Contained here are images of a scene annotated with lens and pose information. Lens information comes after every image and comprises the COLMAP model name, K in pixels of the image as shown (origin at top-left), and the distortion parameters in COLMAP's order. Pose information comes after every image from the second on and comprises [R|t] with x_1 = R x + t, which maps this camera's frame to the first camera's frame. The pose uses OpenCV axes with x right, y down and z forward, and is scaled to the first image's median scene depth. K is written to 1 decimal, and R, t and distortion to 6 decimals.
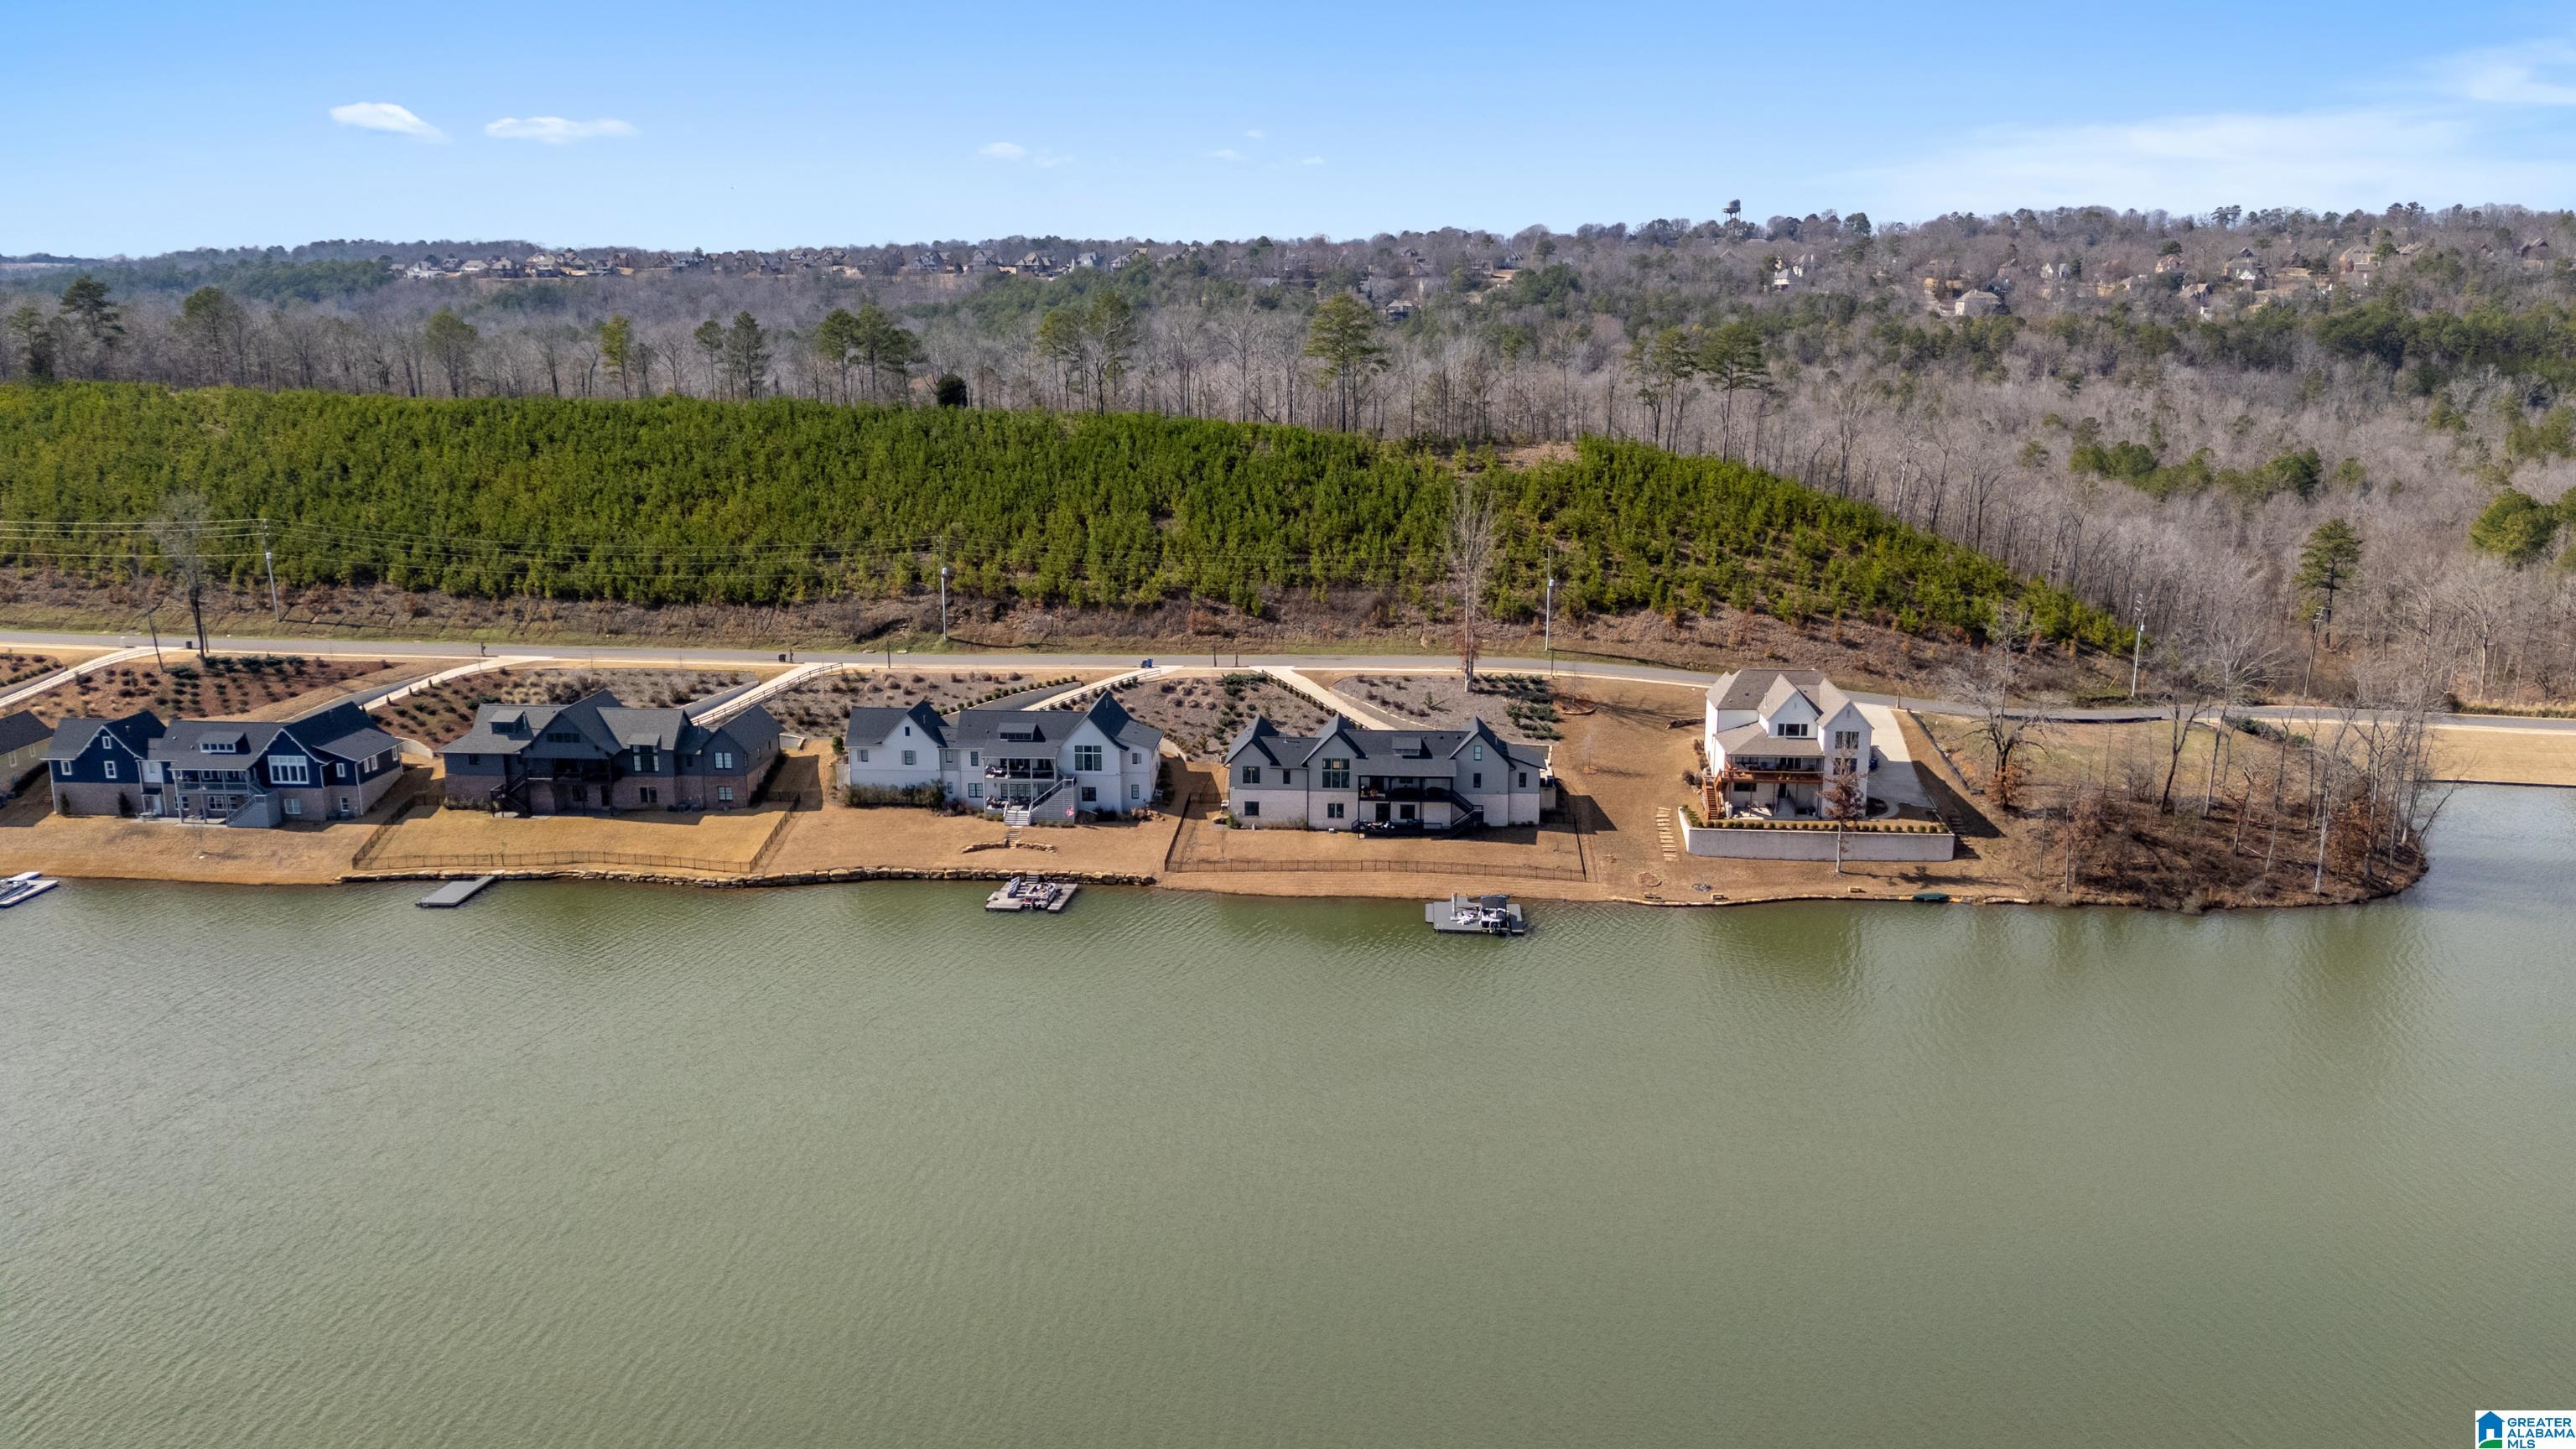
lens RADIAL K [[1918.4, 0, 1288.3], [0, 1918.4, 725.4], [0, 0, 1]] dist [0.001739, -0.000165]
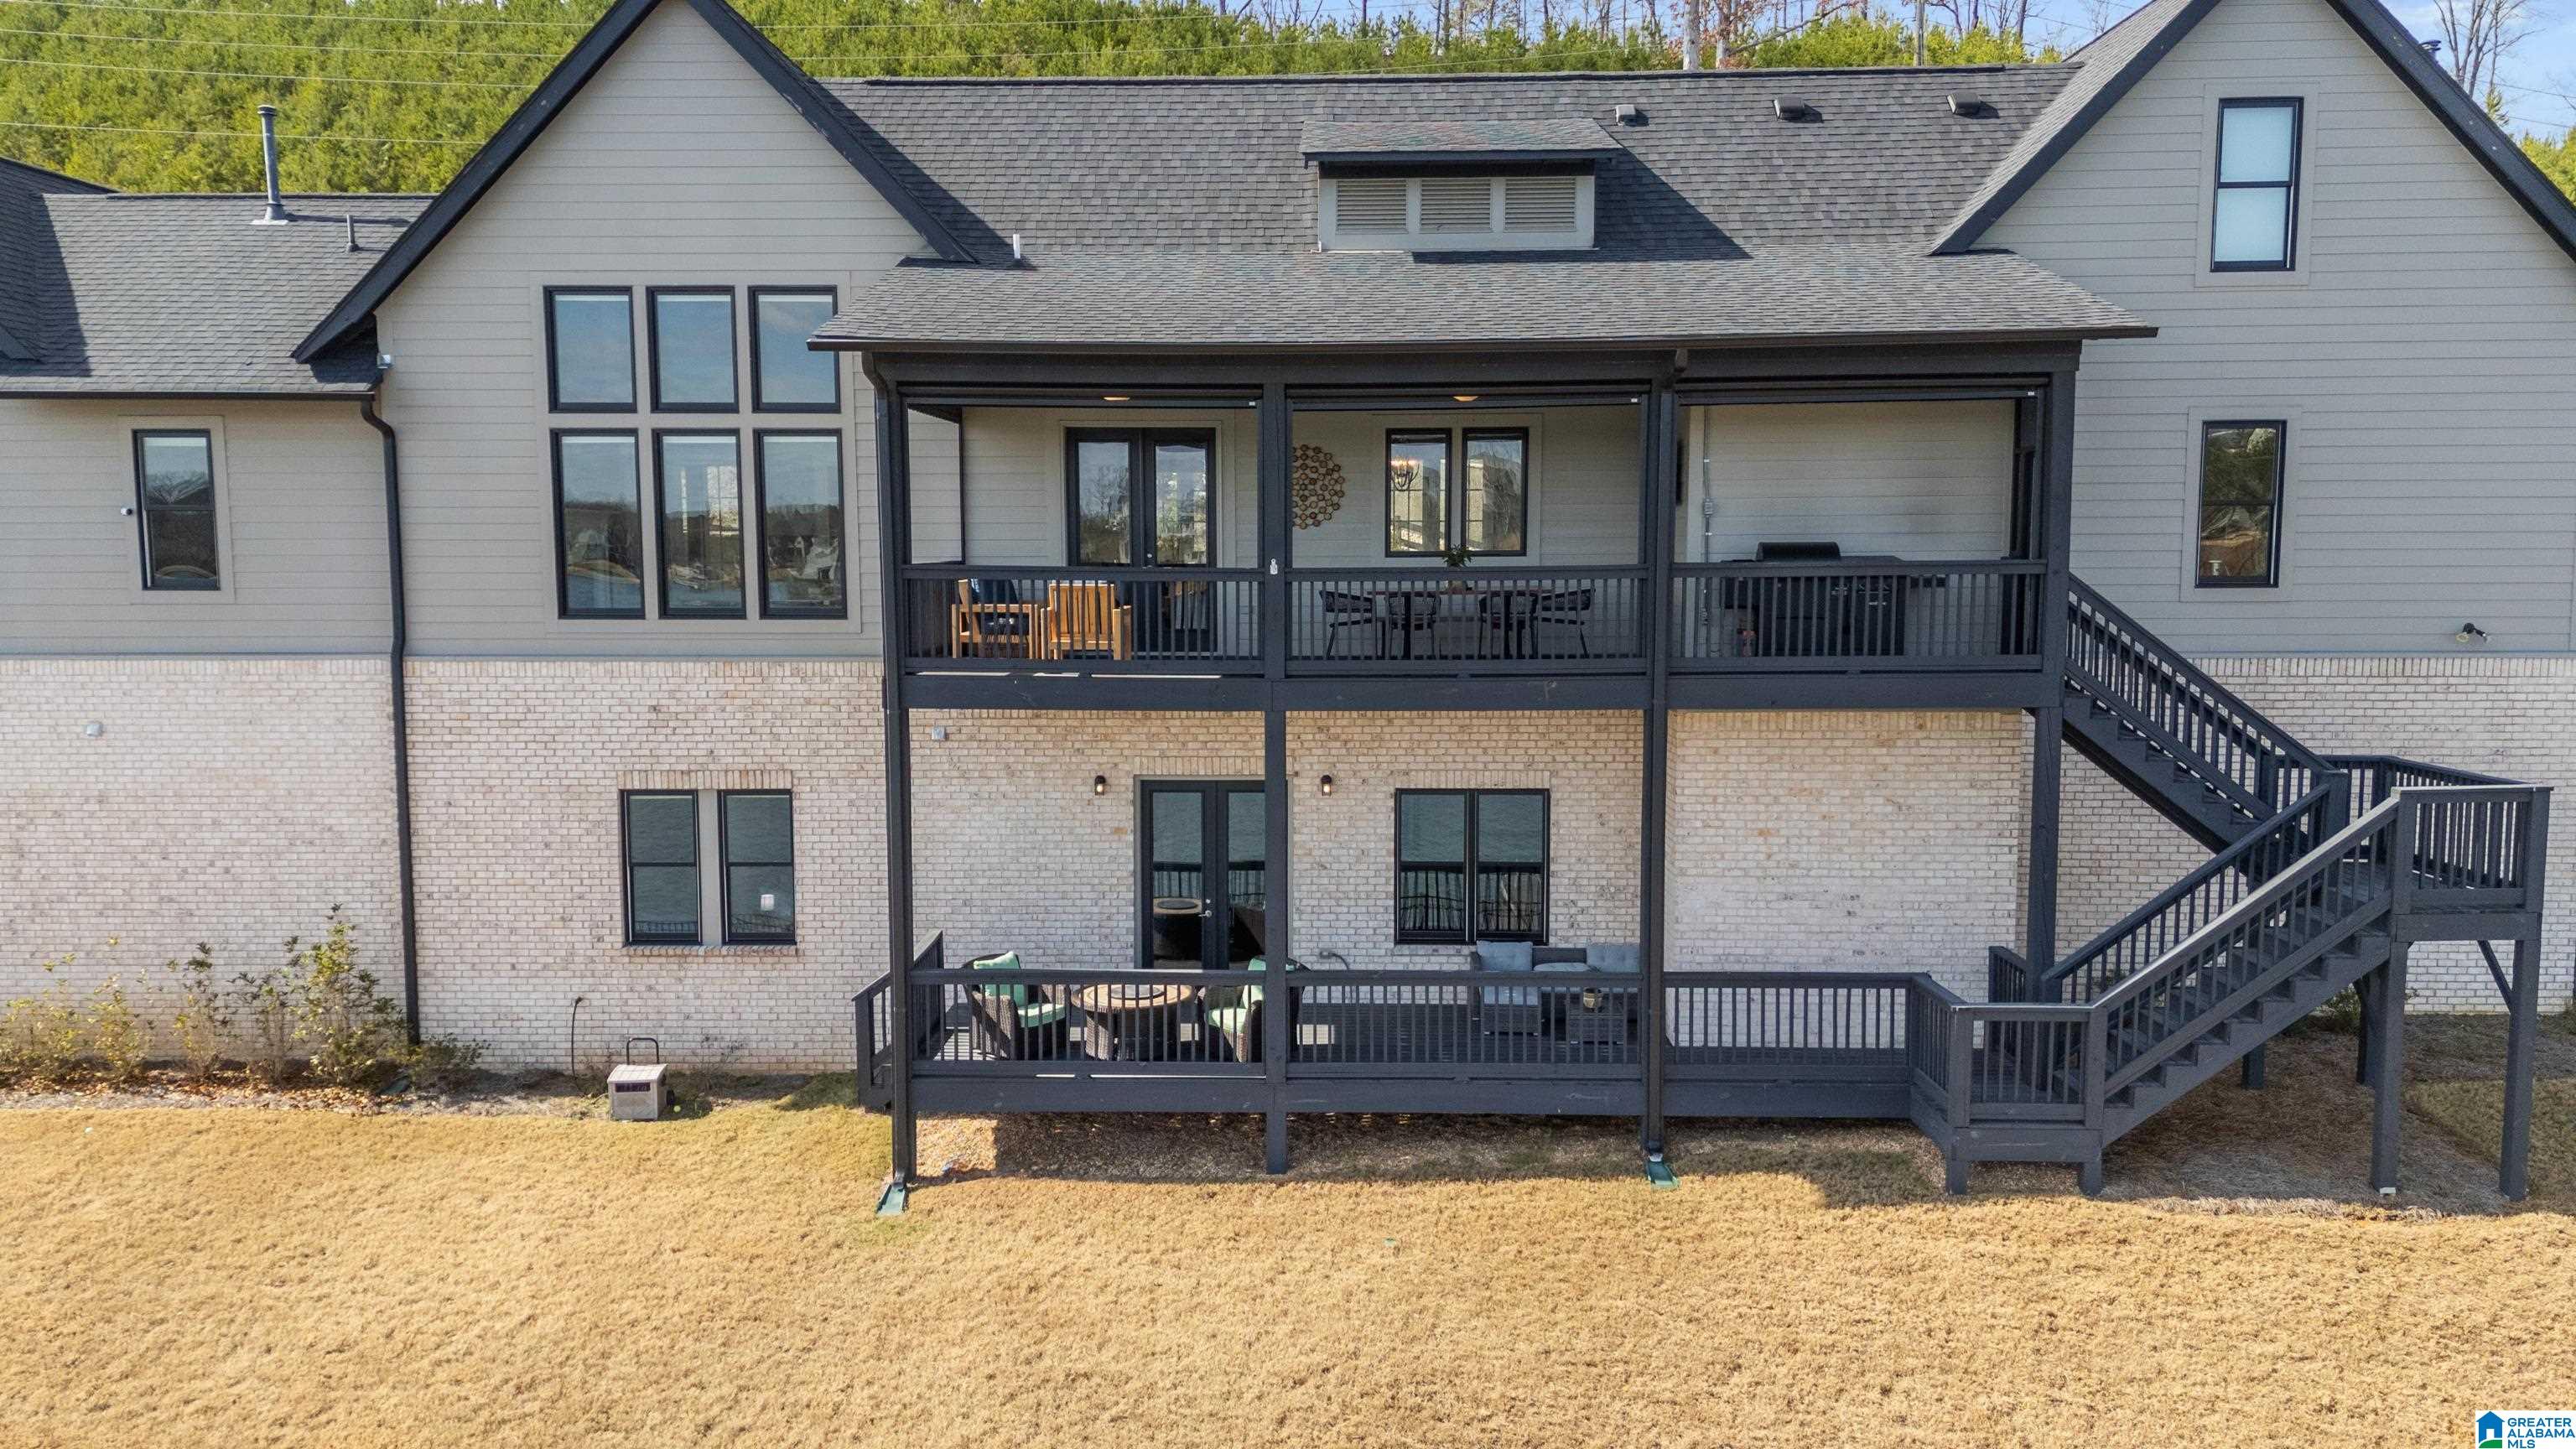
lens RADIAL K [[1918.4, 0, 1278.2], [0, 1918.4, 738.1], [0, 0, 1]] dist [0.001739, -0.000165]
pose [[0.999673, -0.008773, 0.024021, 0.050626], [0.011770, 0.991751, -0.127634, 0.050413], [-0.022703, 0.127875, 0.991530, 0.908437]]
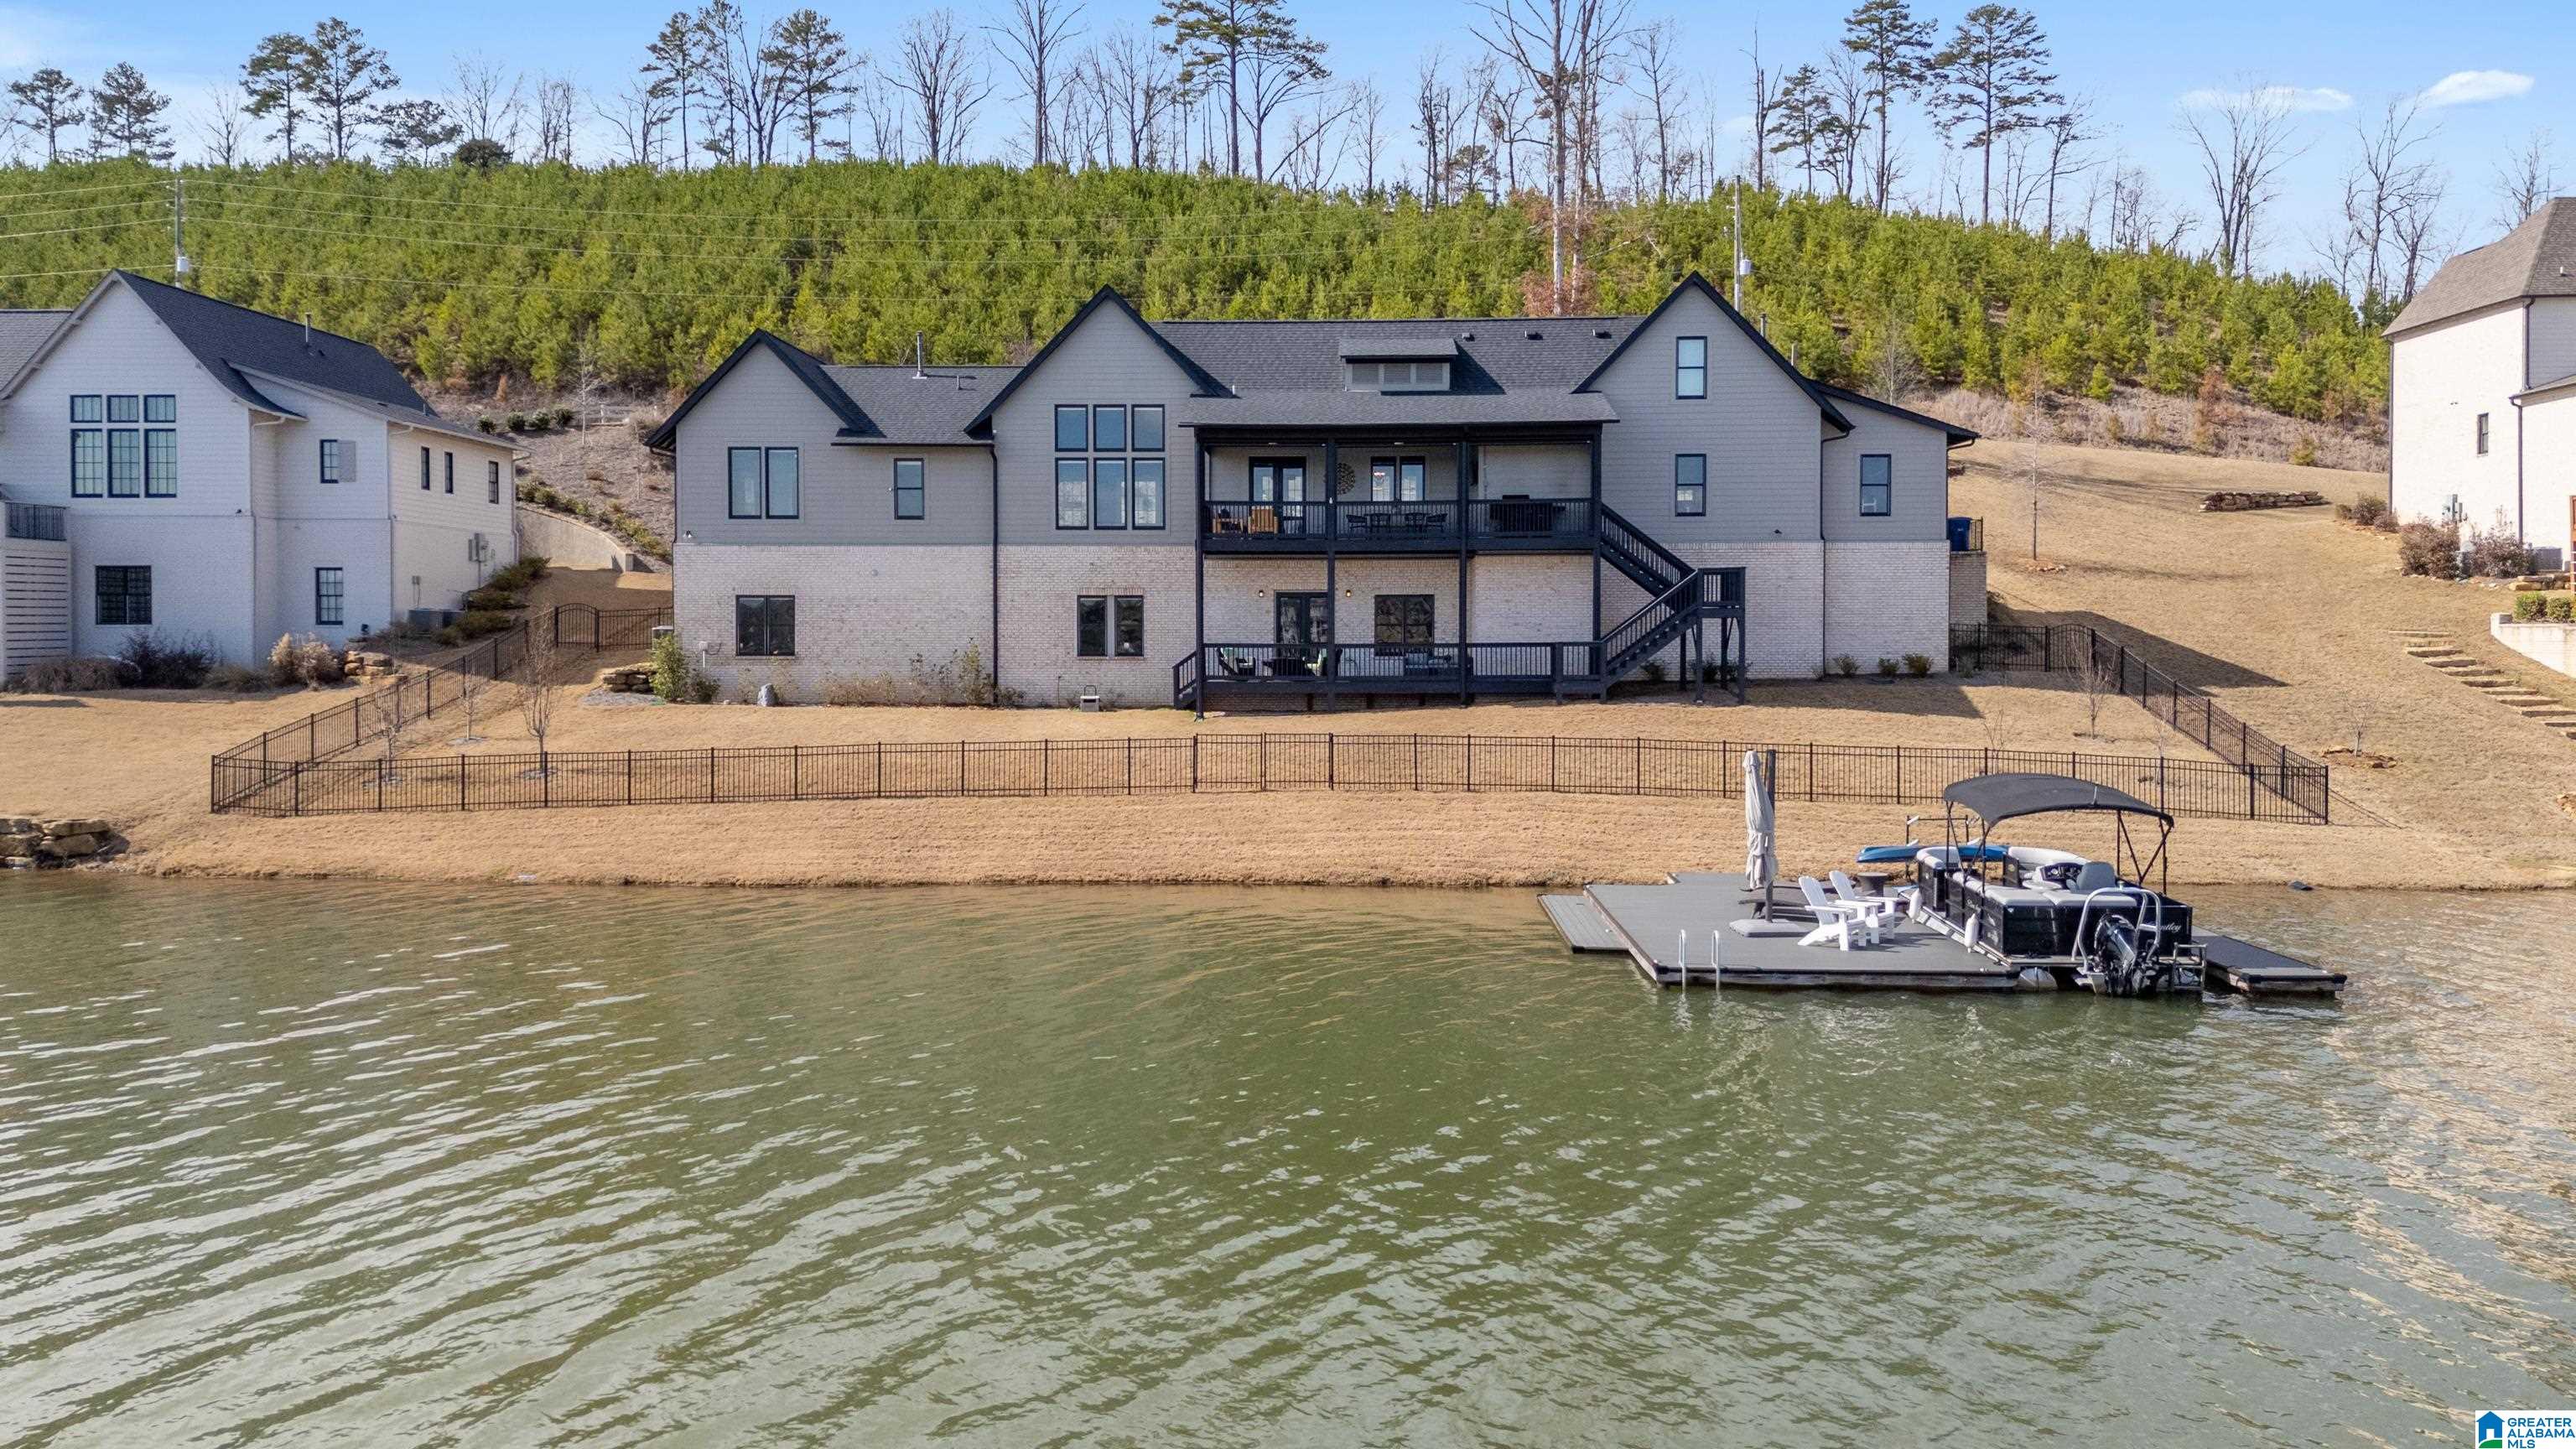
lens RADIAL K [[1918.4, 0, 1291.1], [0, 1918.4, 708.9], [0, 0, 1]] dist [0.001739, -0.000165]
pose [[0.999650, -0.007920, 0.025243, 0.041602], [0.012535, 0.982038, -0.188265, 0.100724], [-0.023298, 0.188515, 0.981794, 0.765808]]
